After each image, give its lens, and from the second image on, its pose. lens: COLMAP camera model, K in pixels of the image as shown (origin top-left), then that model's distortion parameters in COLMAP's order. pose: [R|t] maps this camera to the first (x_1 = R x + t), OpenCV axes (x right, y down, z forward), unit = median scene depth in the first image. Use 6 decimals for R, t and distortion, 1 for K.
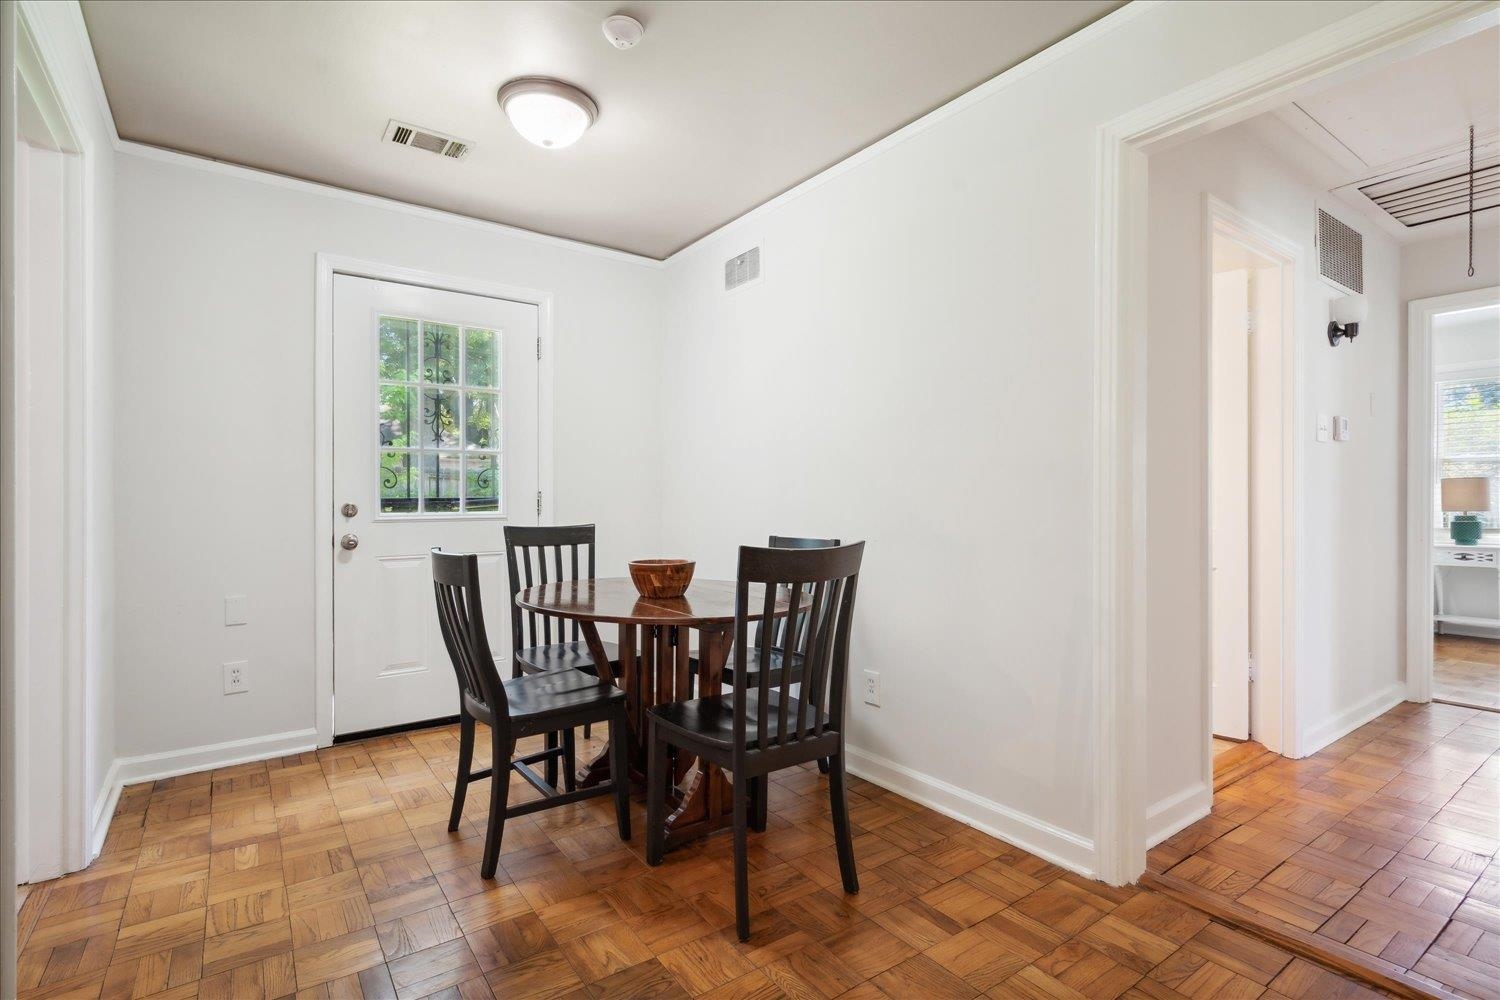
lens RADIAL K [[735.2, 0, 754.8], [0, 735.2, 501.4], [0, 0, 1]] dist [-0.002080, 0.001352]
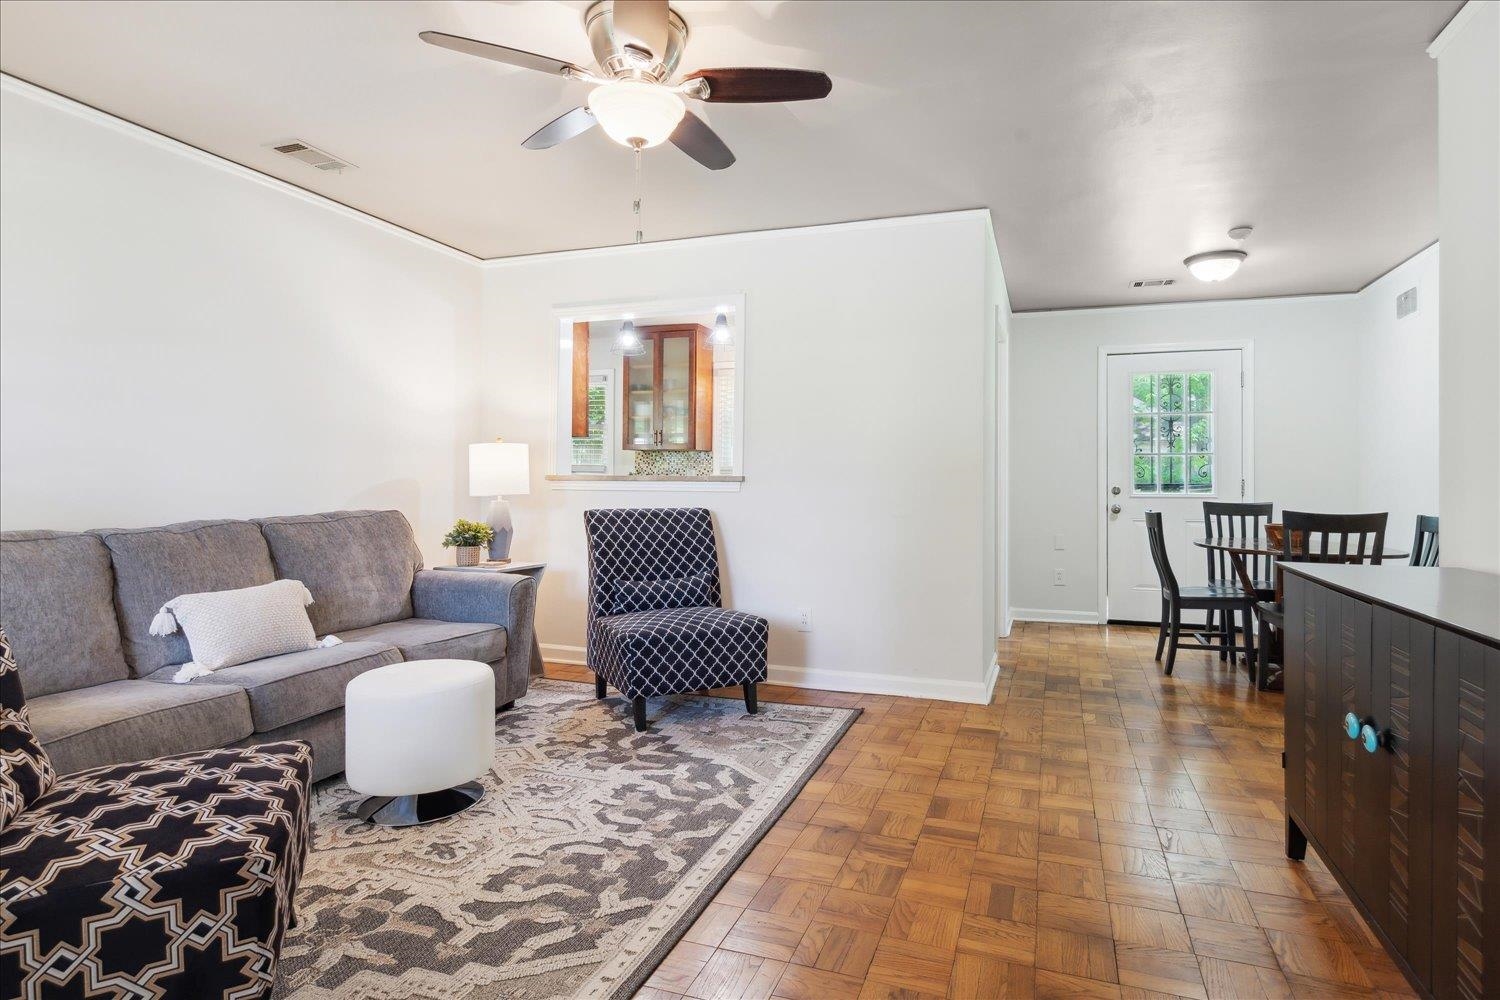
lens RADIAL K [[777.7, 0, 796.2], [0, 777.7, 473.4], [0, 0, 1]] dist [0.018817, 0.000989]
pose [[0.587166, -0.006000, -0.809445, 0.530509], [-0.002685, 0.999953, -0.009359, -0.009658], [0.809462, 0.007669, 0.587122, -0.741078]]
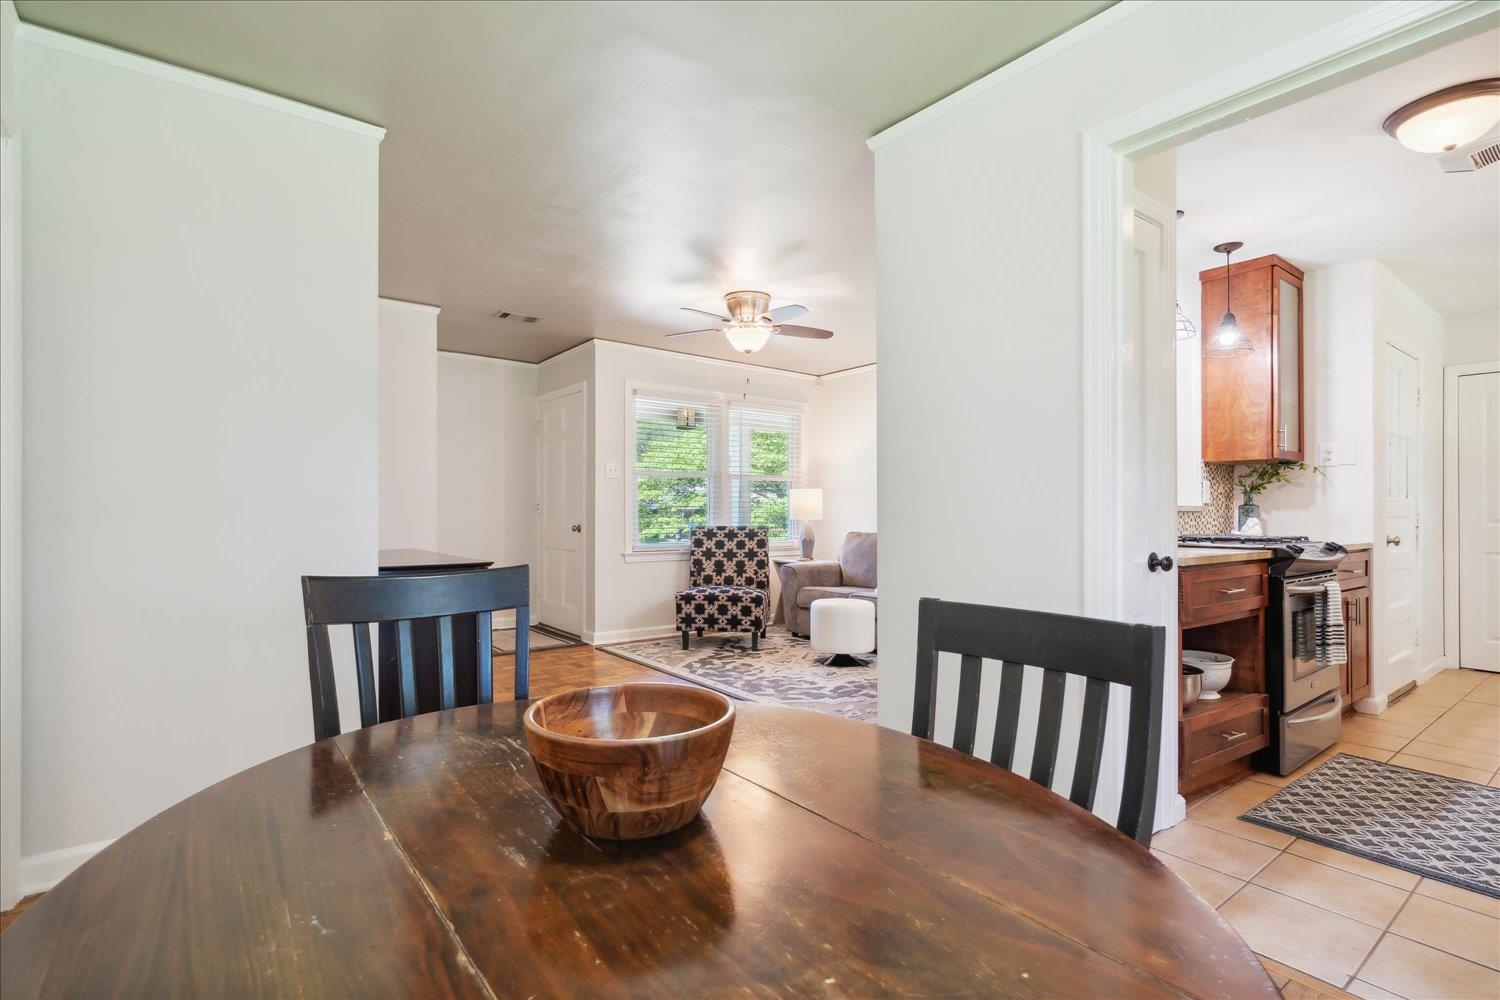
lens RADIAL K [[719.6, 0, 745.8], [0, 719.6, 510.7], [0, 0, 1]] dist [-0.002017, 0.001180]
pose [[-0.999467, -0.004040, -0.032406, -0.136873], [-0.003912, 0.999984, -0.004007, 0.000031], [0.032422, -0.003878, -0.999467, 1.116585]]
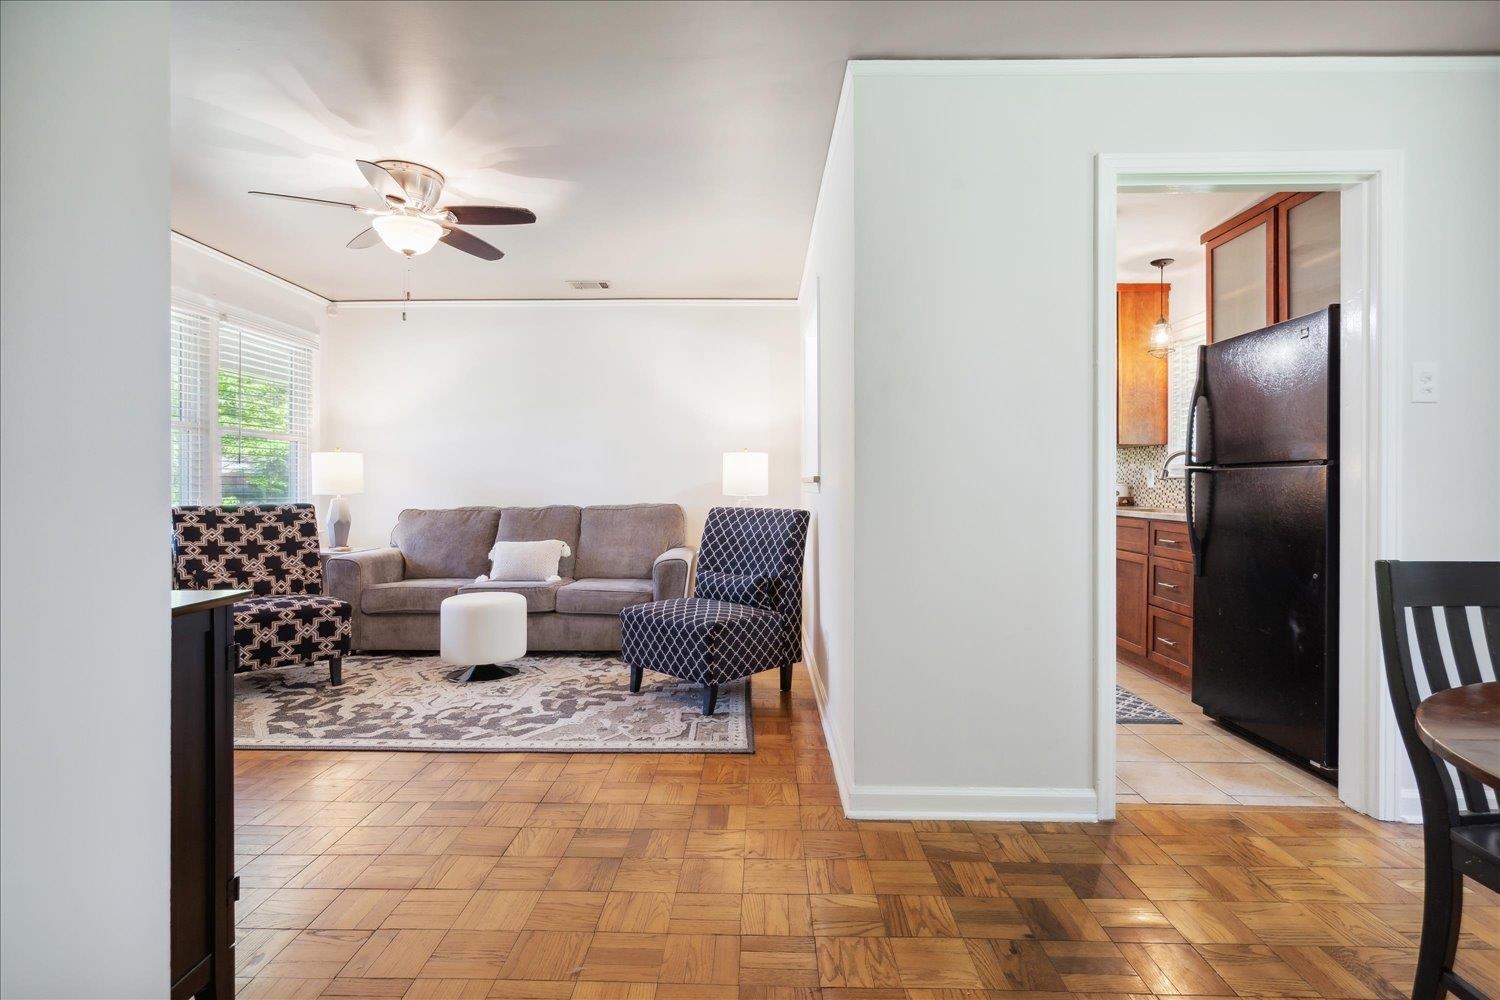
lens RADIAL K [[735.2, 0, 752.3], [0, 735.2, 490.5], [0, 0, 1]] dist [-0.002080, 0.001352]
pose [[-0.595186, 0.002401, -0.803584, 0.377577], [-0.000848, 0.999993, 0.003616, 0.002215], [0.803587, 0.002833, -0.595180, 0.643249]]
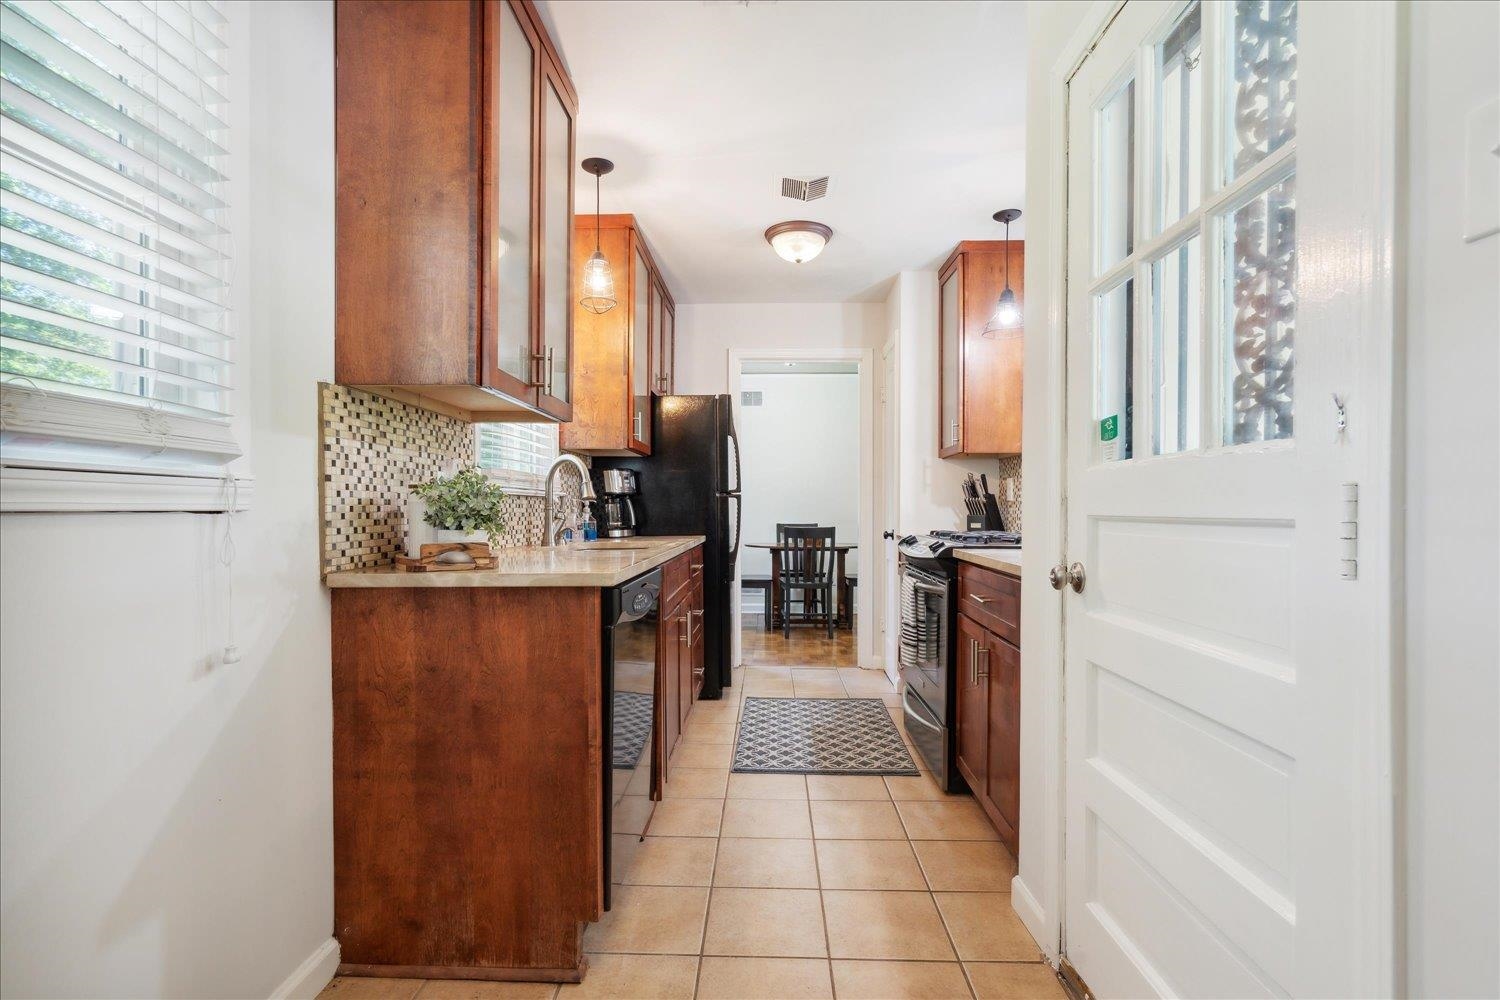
lens RADIAL K [[735.2, 0, 753.5], [0, 735.2, 503.2], [0, 0, 1]] dist [-0.002080, 0.001352]
pose [[0.604577, 0.001086, 0.796546, -1.953988], [-0.000827, 0.999999, -0.000736, -0.008905], [-0.796546, -0.000214, 0.604578, -0.326879]]
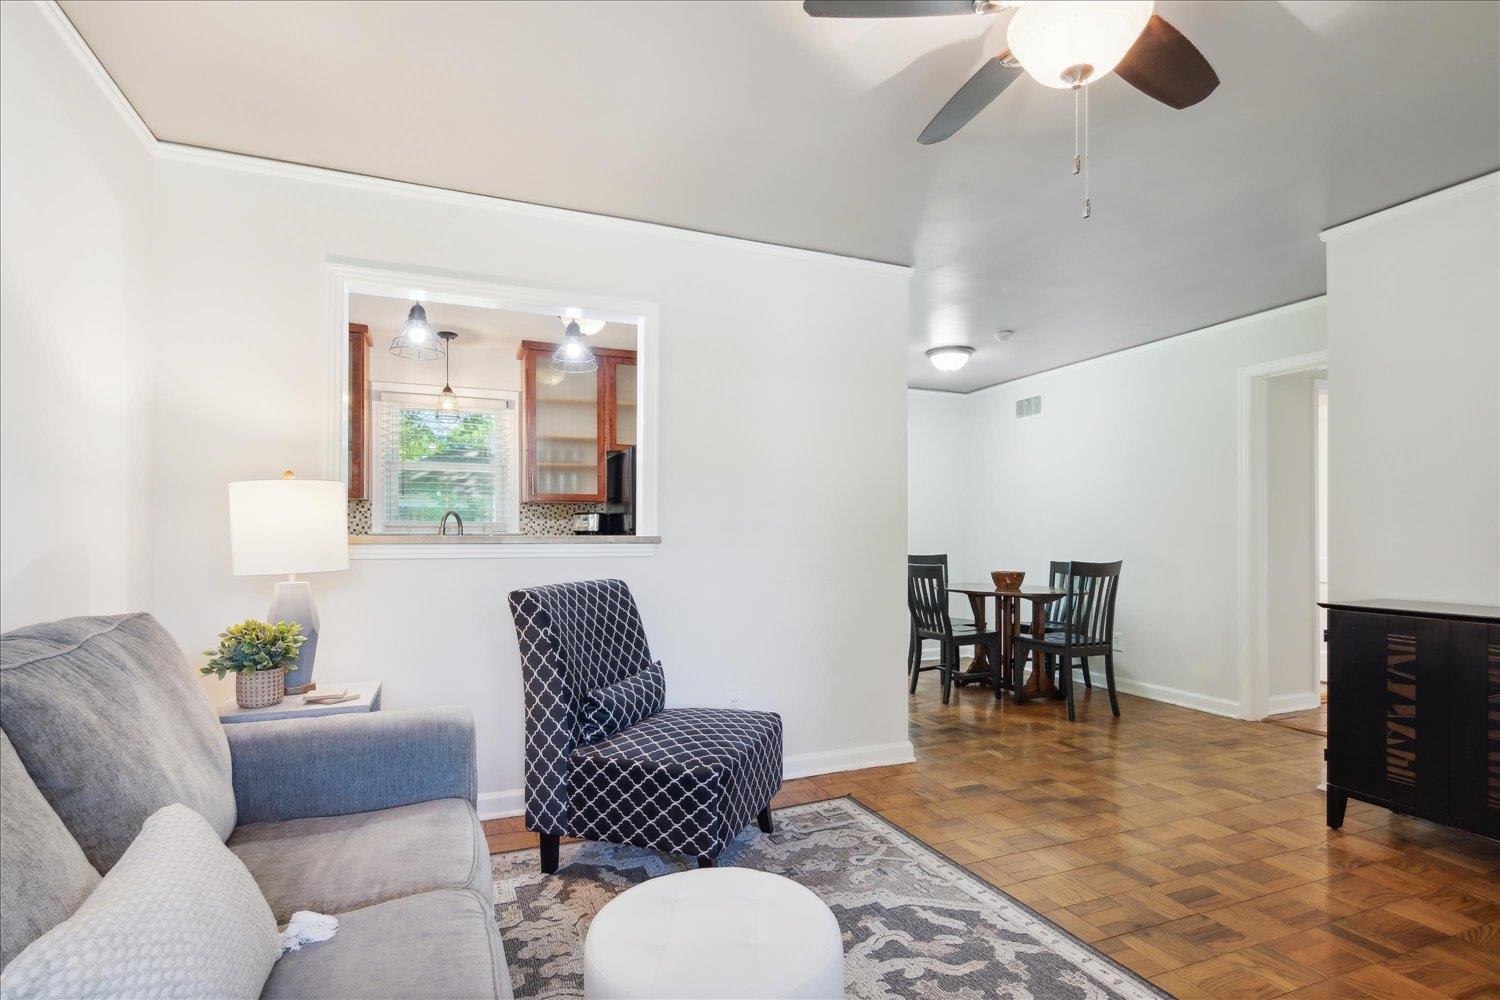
lens RADIAL K [[735.2, 0, 749.3], [0, 735.2, 544.3], [0, 0, 1]] dist [-0.002080, 0.001352]
pose [[0.973449, -0.001431, -0.228900, -0.301959], [0.004279, 0.999919, 0.011949, -0.017629], [0.228865, -0.012611, 0.973377, -0.973002]]
